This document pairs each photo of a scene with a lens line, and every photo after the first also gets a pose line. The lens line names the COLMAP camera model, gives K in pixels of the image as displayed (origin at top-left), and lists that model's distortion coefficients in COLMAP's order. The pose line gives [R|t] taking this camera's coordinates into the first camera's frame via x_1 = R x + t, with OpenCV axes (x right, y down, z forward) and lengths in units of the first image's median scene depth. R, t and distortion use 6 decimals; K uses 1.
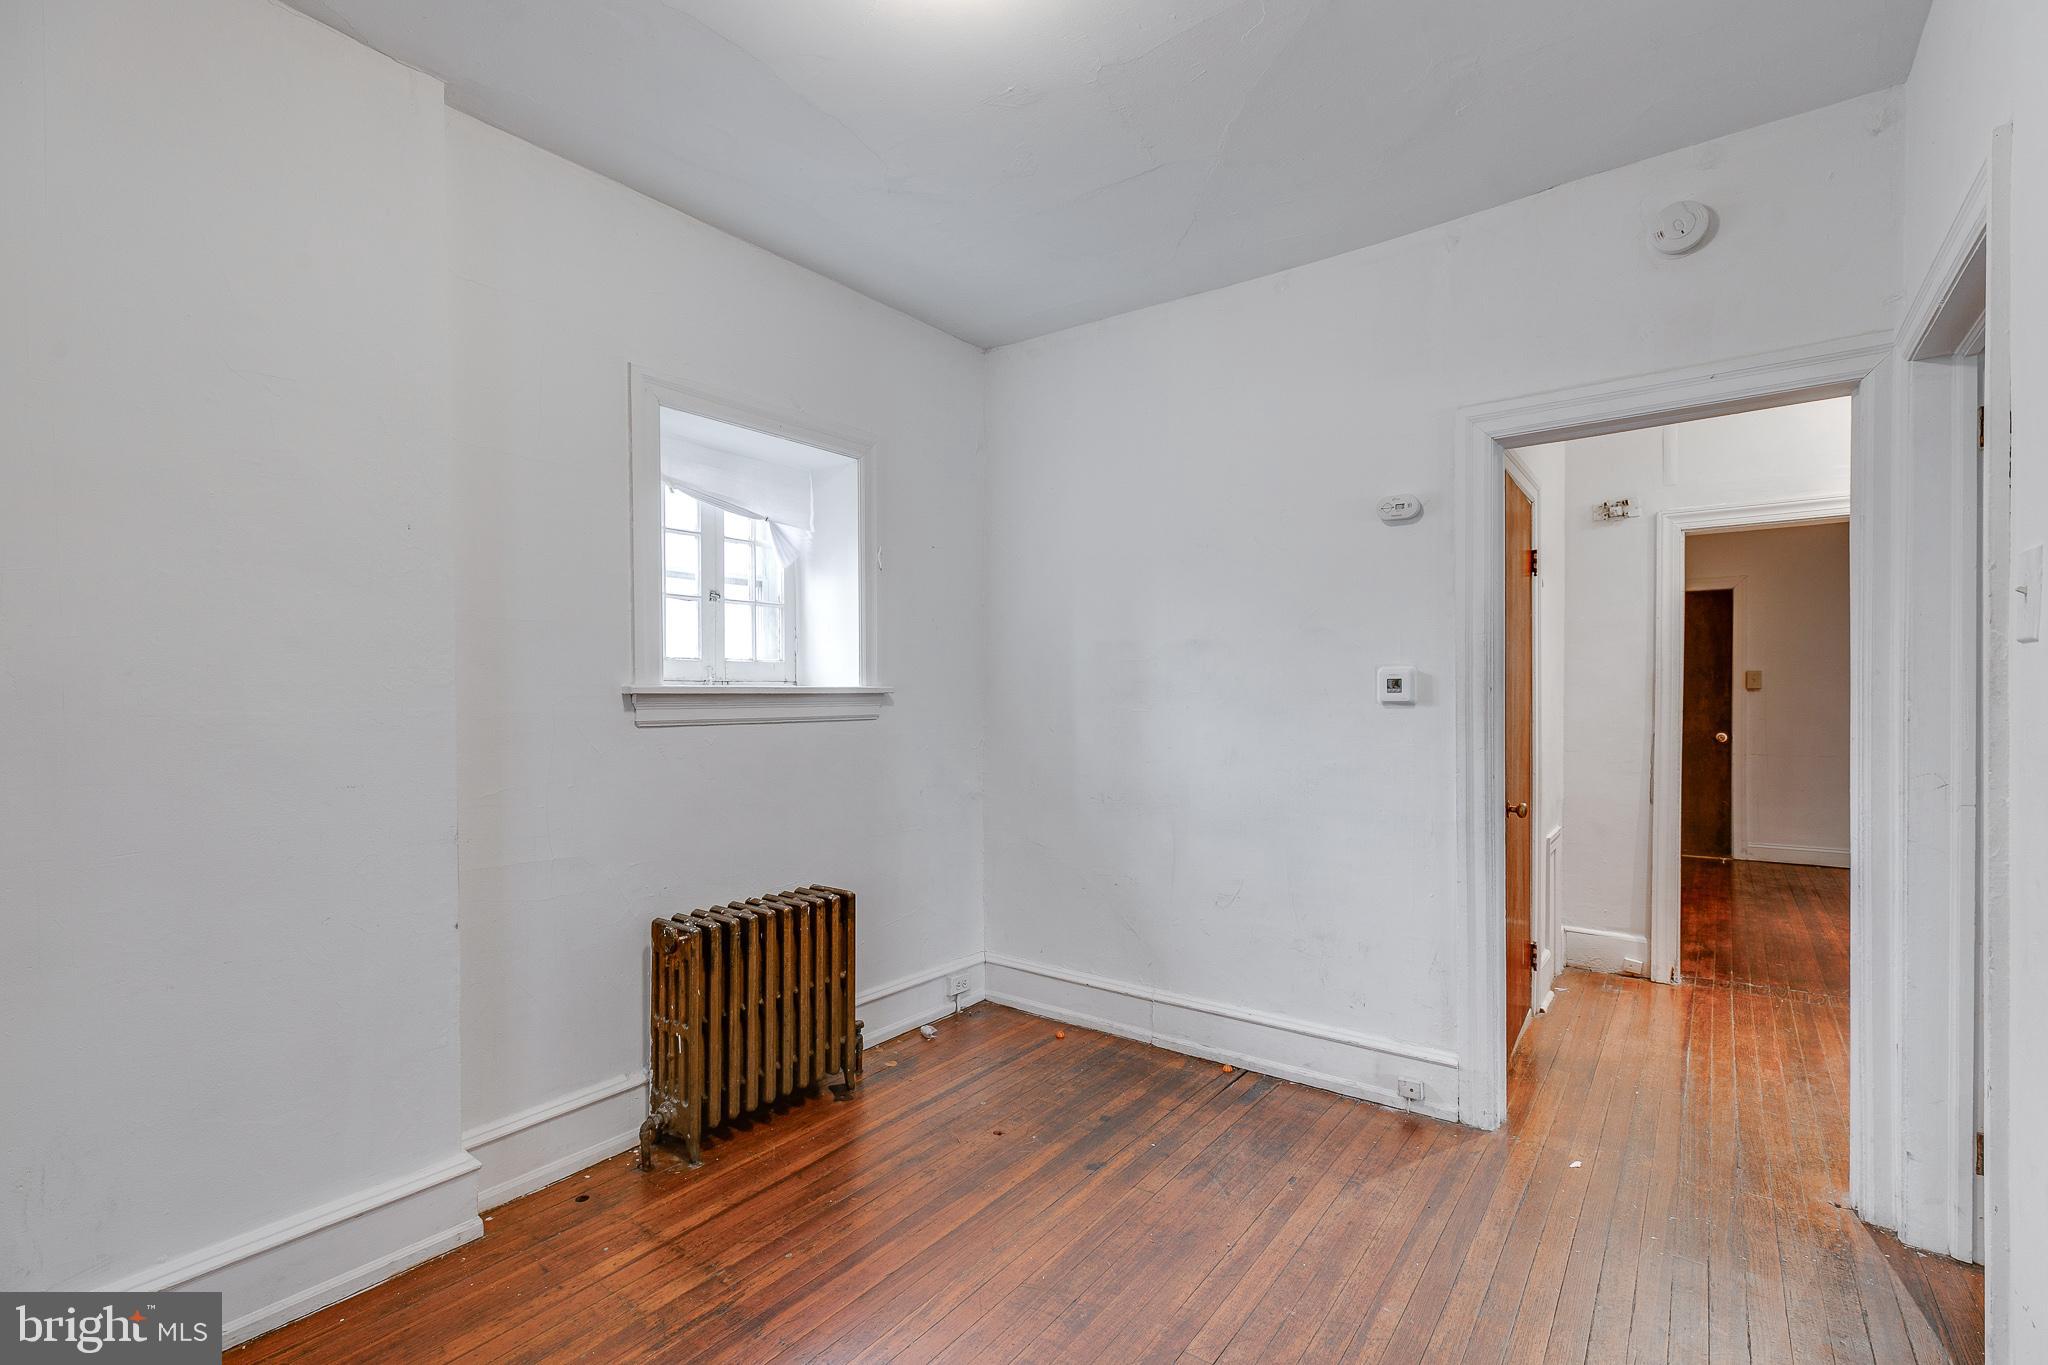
lens RADIAL K [[924.7, 0, 1031.2], [0, 924.7, 695.0], [0, 0, 1]] dist [0.008945, 0.000542]
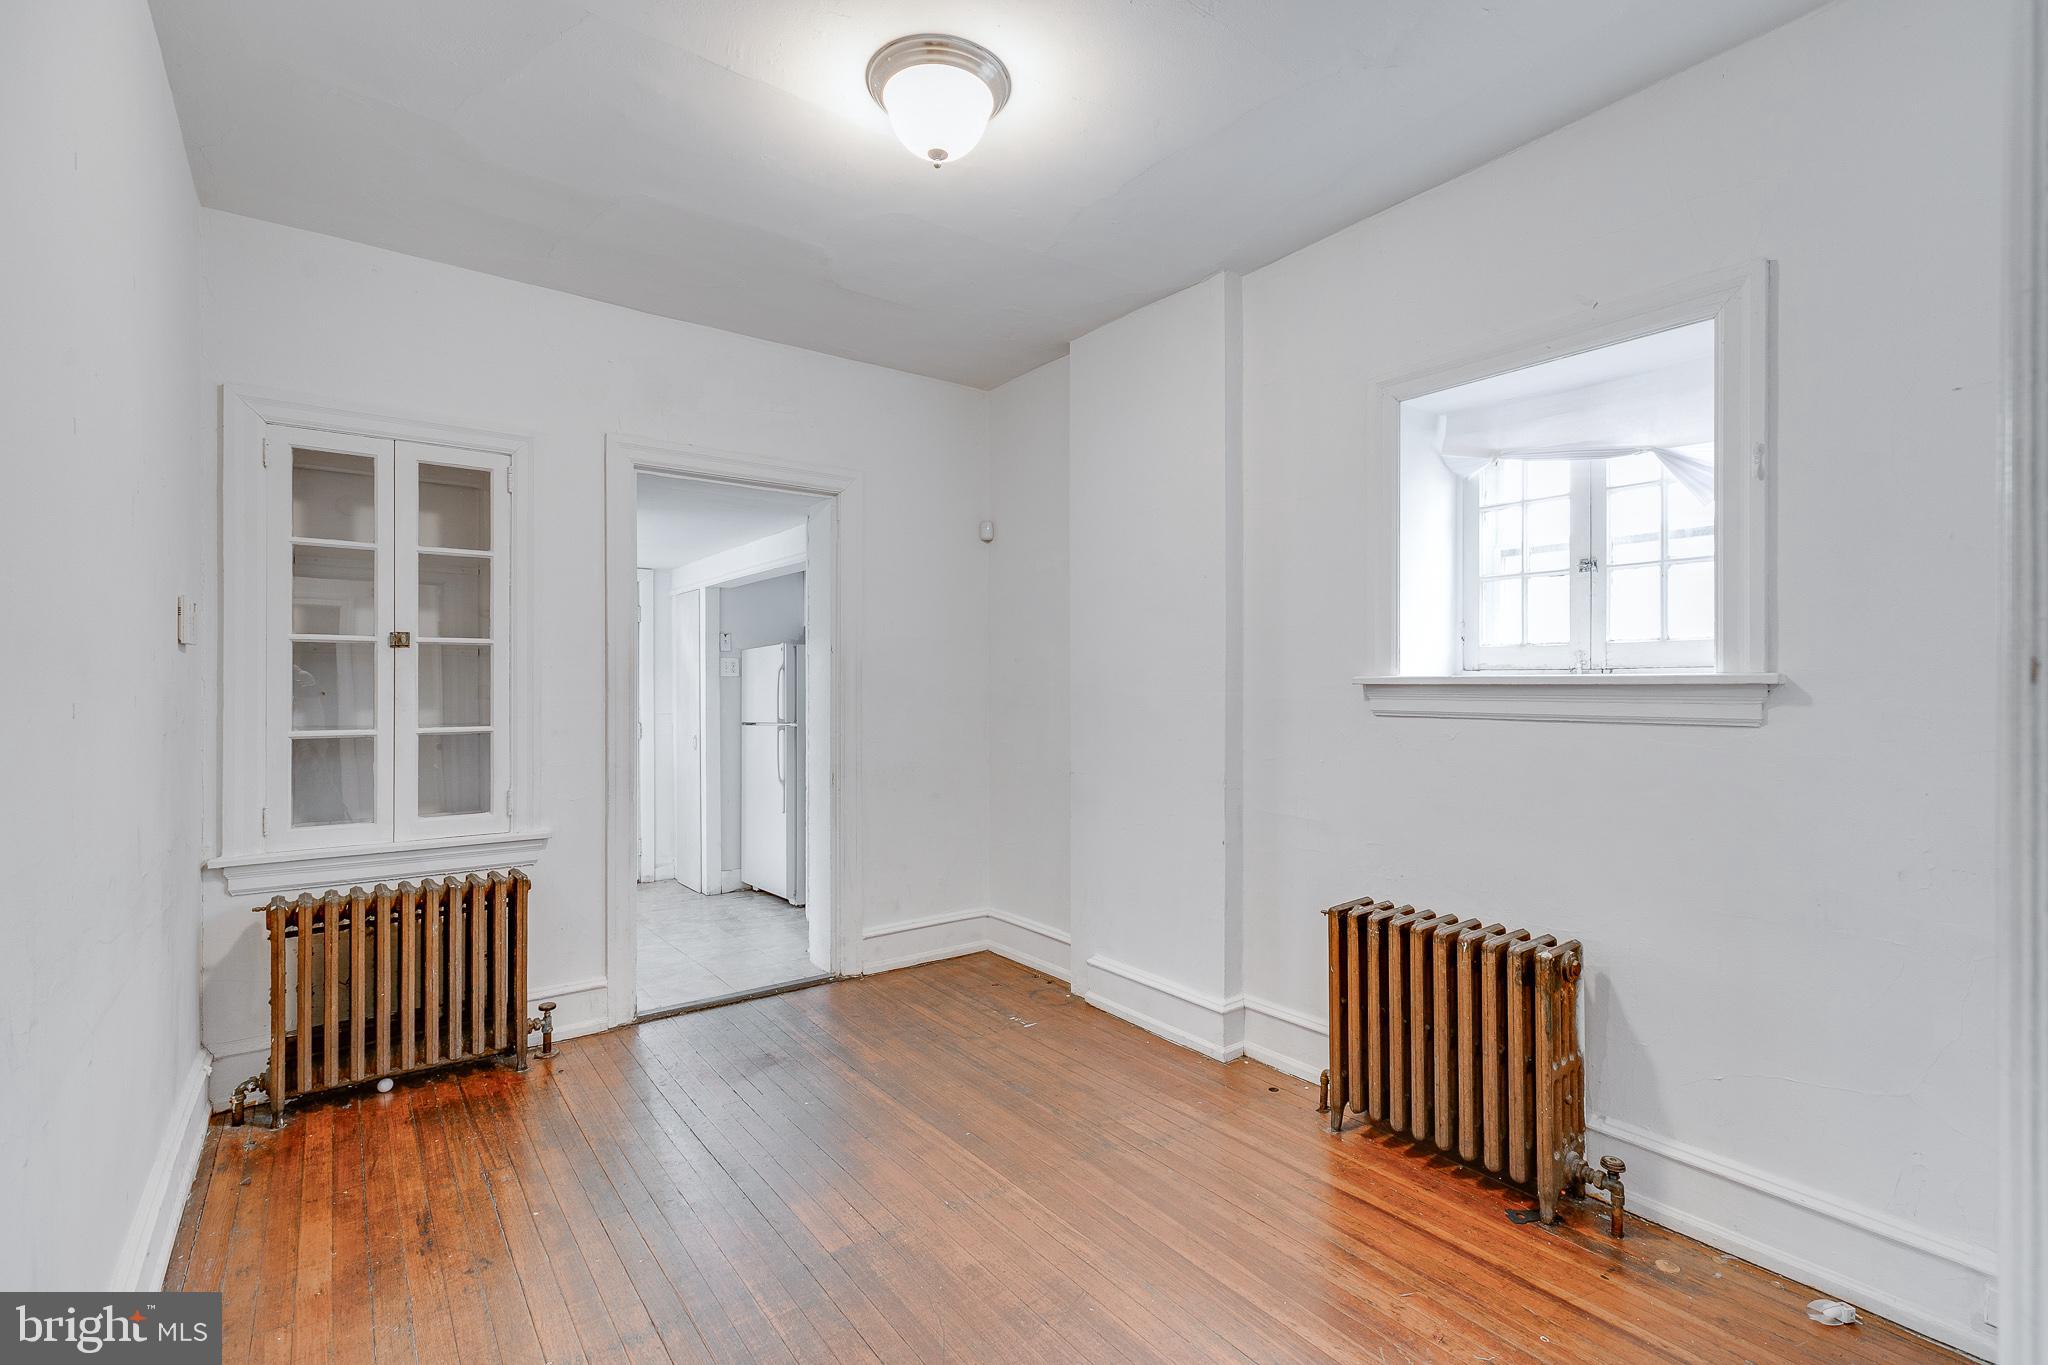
lens RADIAL K [[924.7, 0, 1030.0], [0, 924.7, 684.4], [0, 0, 1]] dist [0.008945, 0.000542]
pose [[-0.285856, 0.001114, -0.958272, 0.628684], [-0.002206, 0.999996, 0.001820, -0.001692], [0.958270, 0.002634, -0.285853, 0.818676]]
